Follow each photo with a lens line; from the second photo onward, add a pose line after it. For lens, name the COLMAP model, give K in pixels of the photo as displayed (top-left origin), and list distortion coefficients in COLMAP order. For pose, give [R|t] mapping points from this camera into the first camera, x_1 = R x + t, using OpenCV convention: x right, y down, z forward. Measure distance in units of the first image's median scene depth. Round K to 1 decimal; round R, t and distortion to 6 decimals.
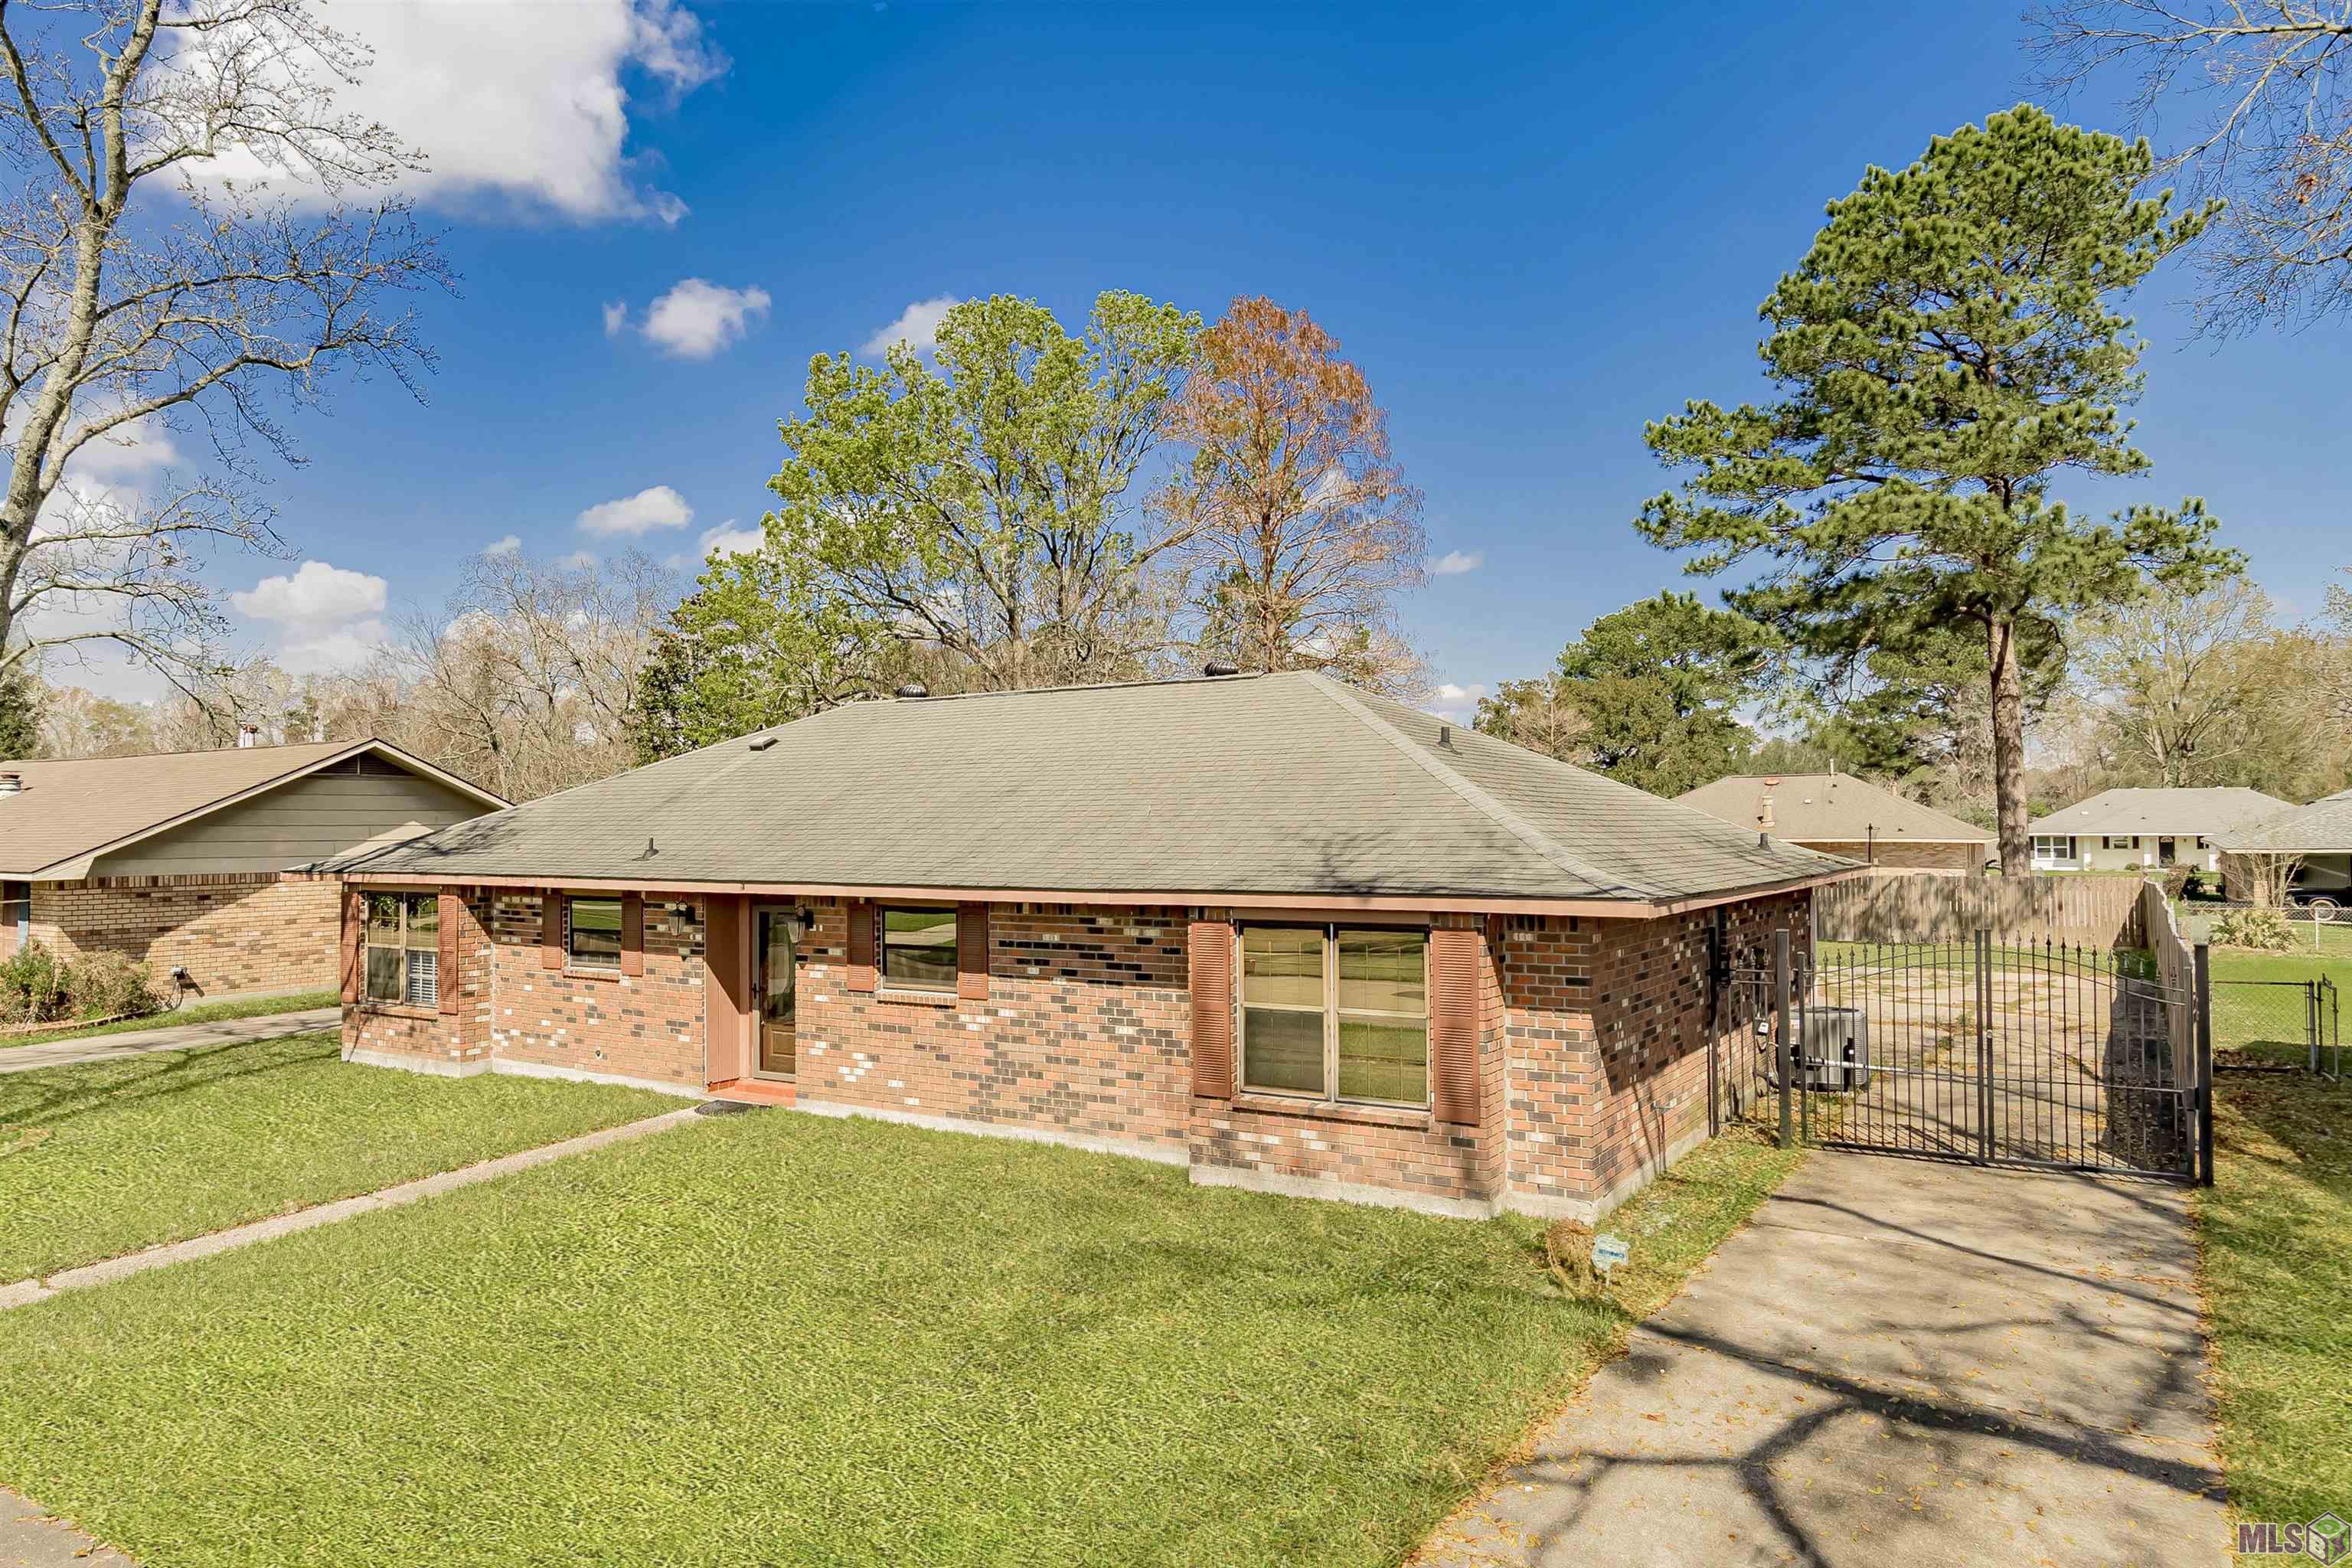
lens RADIAL K [[1428.5, 0, 1167.3], [0, 1428.5, 826.7], [0, 0, 1]] dist [0.006925, 0.004232]
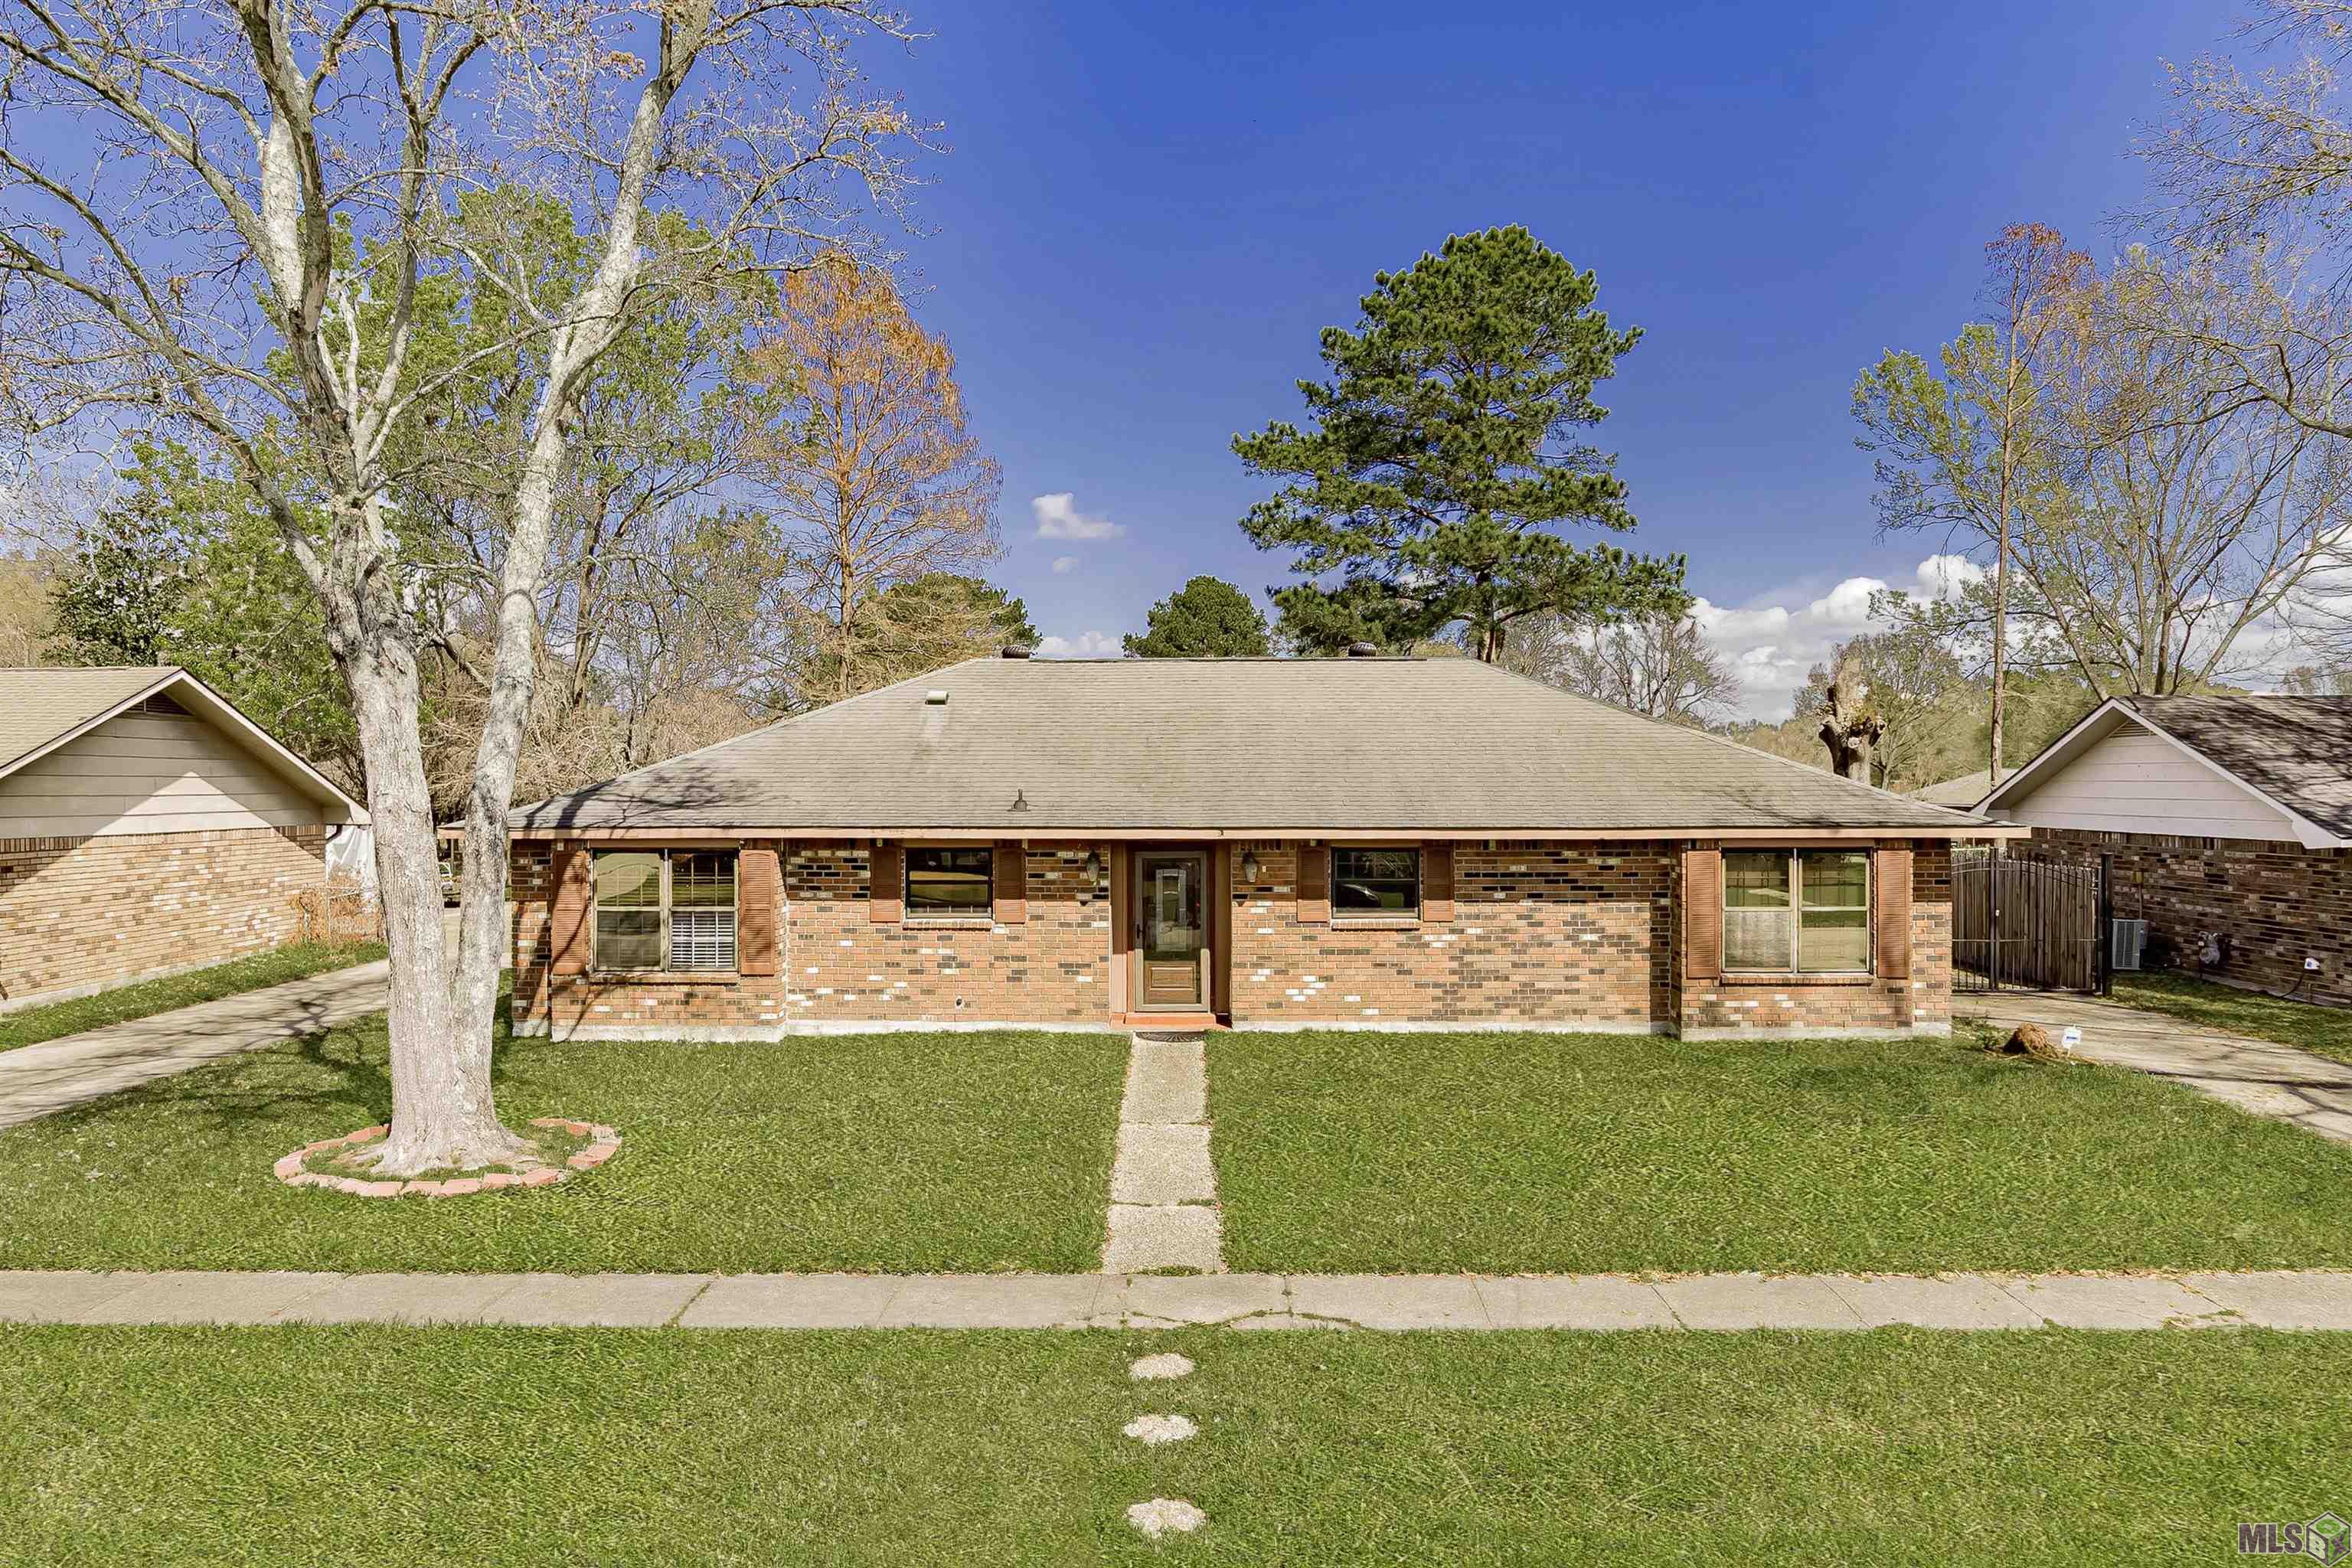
lens RADIAL K [[1484.4, 0, 1176.4], [0, 1484.4, 801.2], [0, 0, 1]] dist [0.007016, -0.002998]
pose [[0.863814, 0.001459, 0.503809, -0.952814], [-0.004258, 0.999981, 0.004404, 0.013407], [-0.503793, -0.005950, 0.863804, 0.020992]]
